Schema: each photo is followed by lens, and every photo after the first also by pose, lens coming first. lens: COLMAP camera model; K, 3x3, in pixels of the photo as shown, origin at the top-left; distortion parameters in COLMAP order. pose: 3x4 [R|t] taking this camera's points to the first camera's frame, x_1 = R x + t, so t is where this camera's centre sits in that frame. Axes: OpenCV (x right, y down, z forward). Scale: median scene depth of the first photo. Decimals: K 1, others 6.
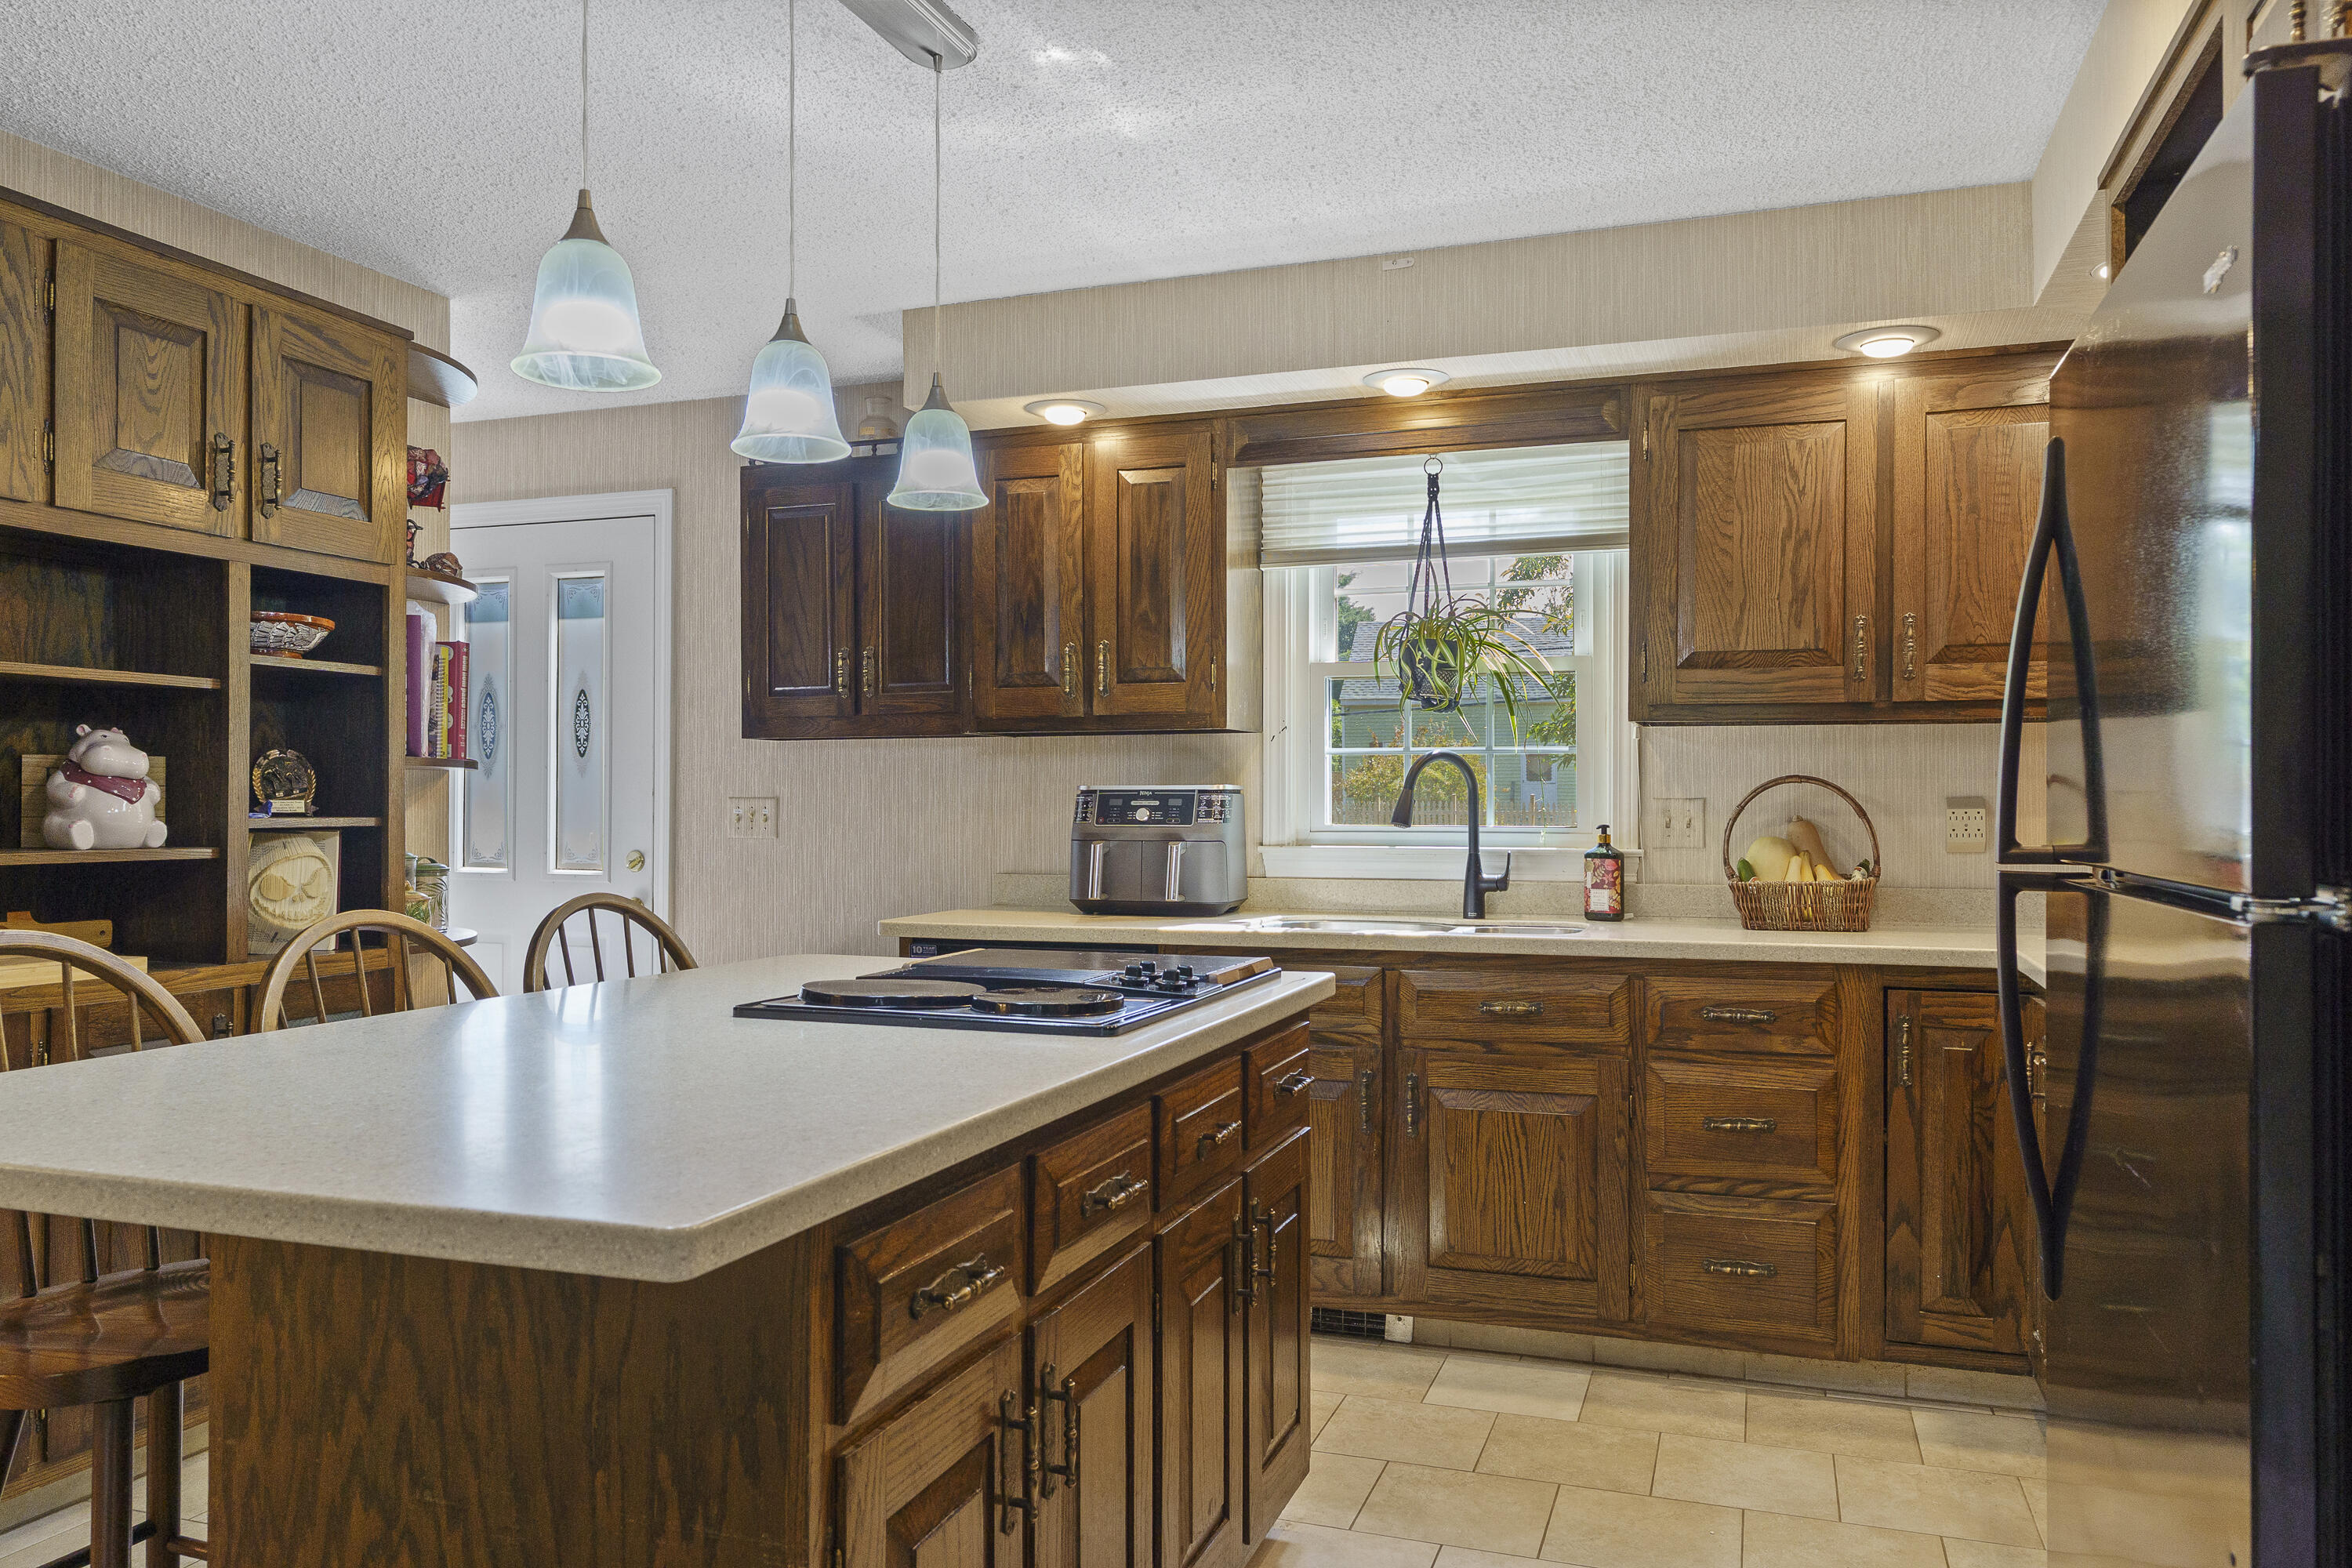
lens RADIAL K [[1662.1, 0, 1176.8], [0, 1662.1, 793.8], [0, 0, 1]] dist [0.010791, -0.007169]
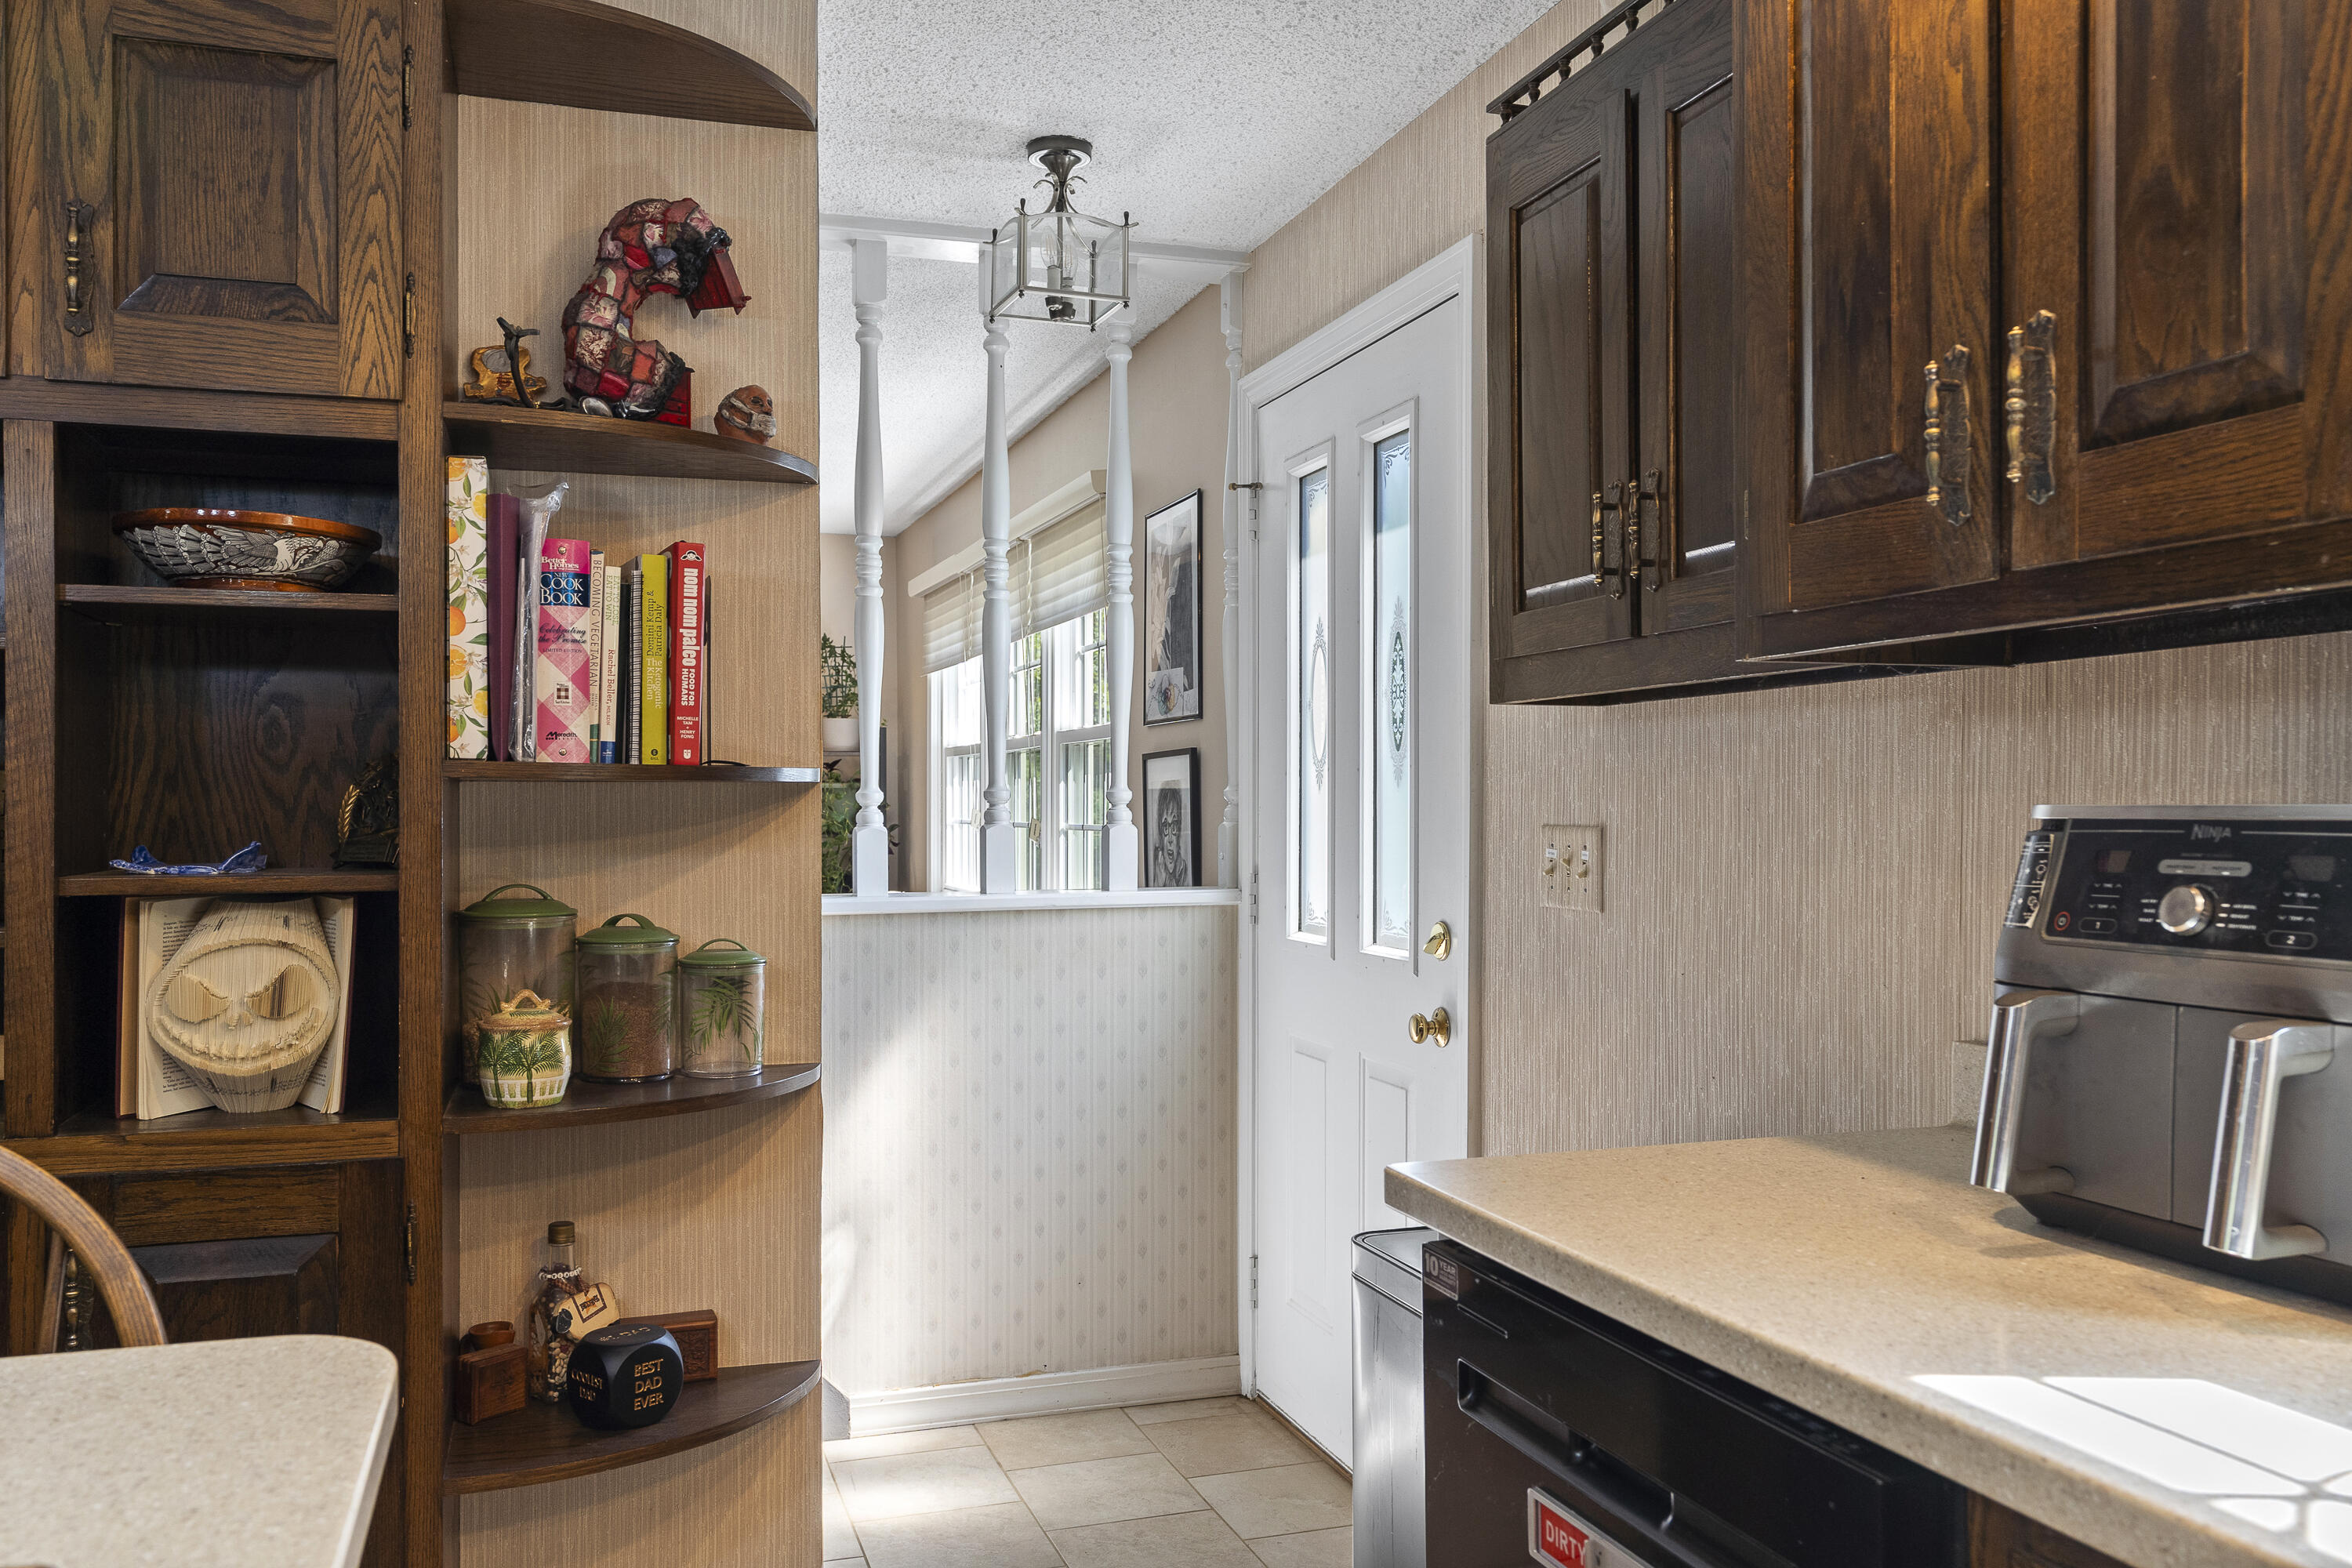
lens RADIAL K [[1866.7, 0, 1171.2], [0, 1866.7, 810.3], [0, 0, 1]] dist [-0.004794, 0.008279]
pose [[0.607891, 0.001027, -0.794020, 0.138925], [0.005081, 0.999974, 0.005184, -0.007488], [0.794004, -0.007186, 0.607870, 0.755767]]
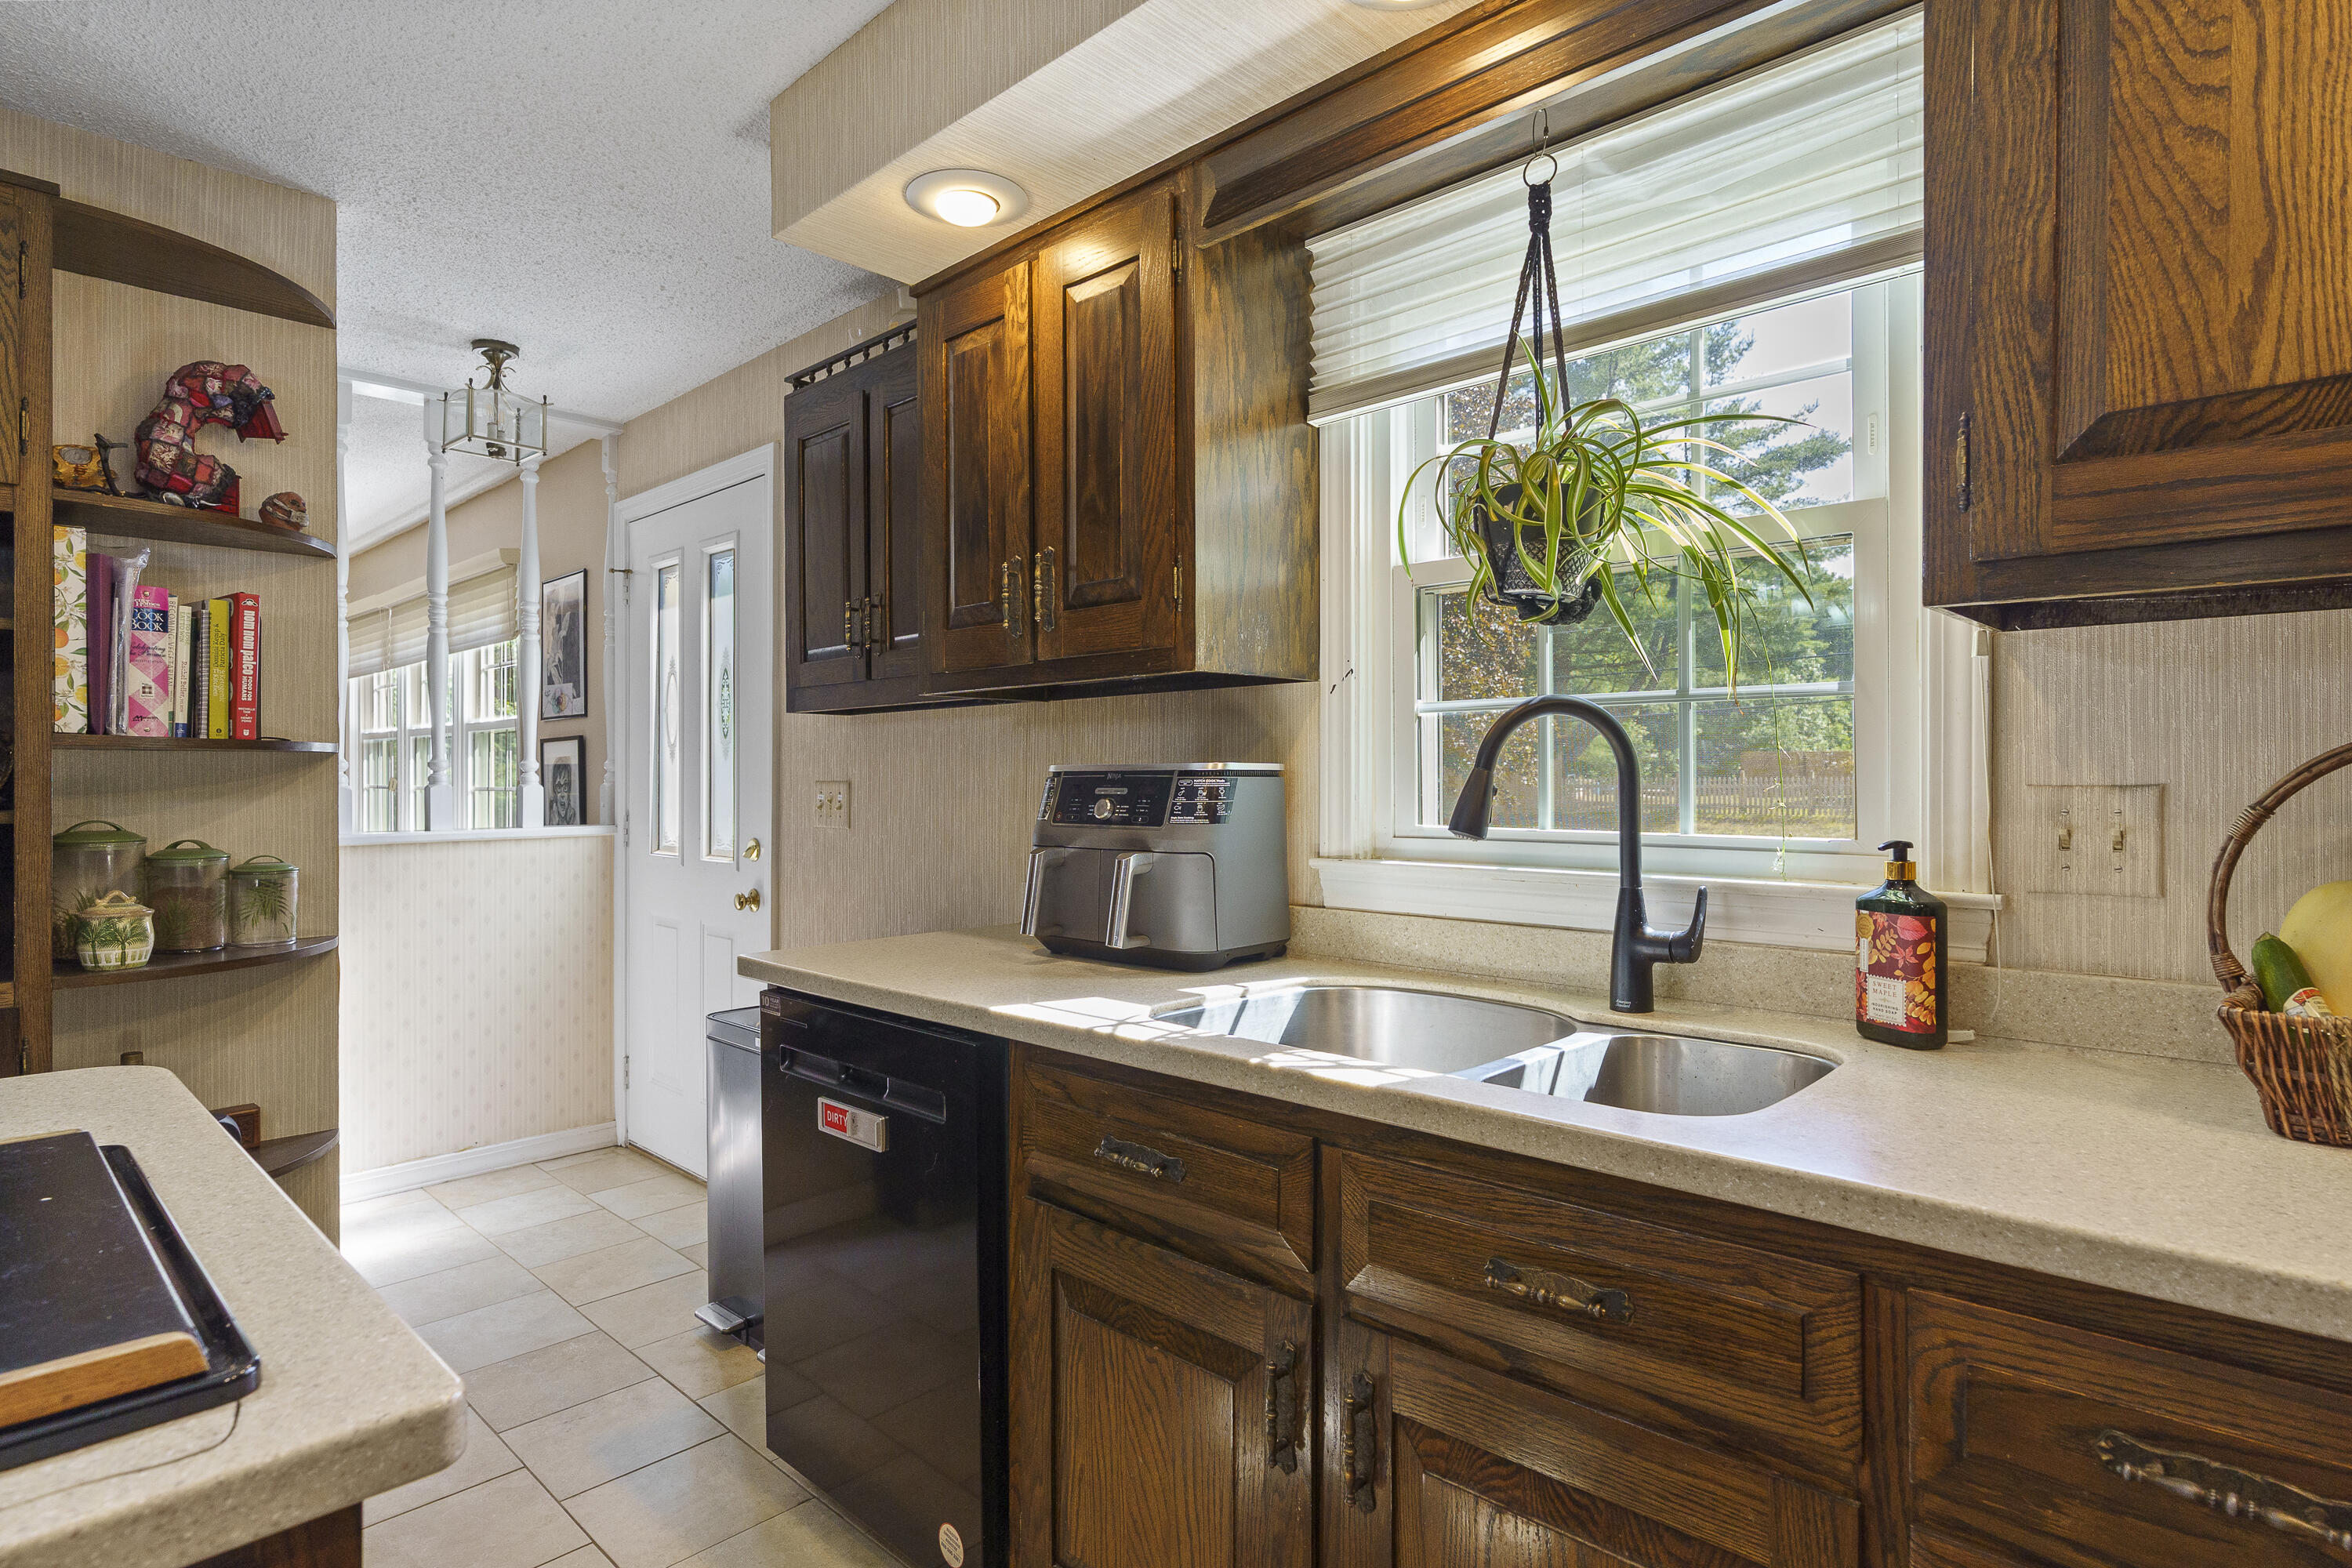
lens RADIAL K [[1191.7, 0, 1181.8], [0, 1191.7, 775.1], [0, 0, 1]] dist [0.000181, -0.007167]
pose [[0.915587, -0.003016, -0.402108, 0.220648], [0.003930, 0.999991, 0.001449, -0.001438], [0.402100, -0.002907, 0.915591, 0.649970]]
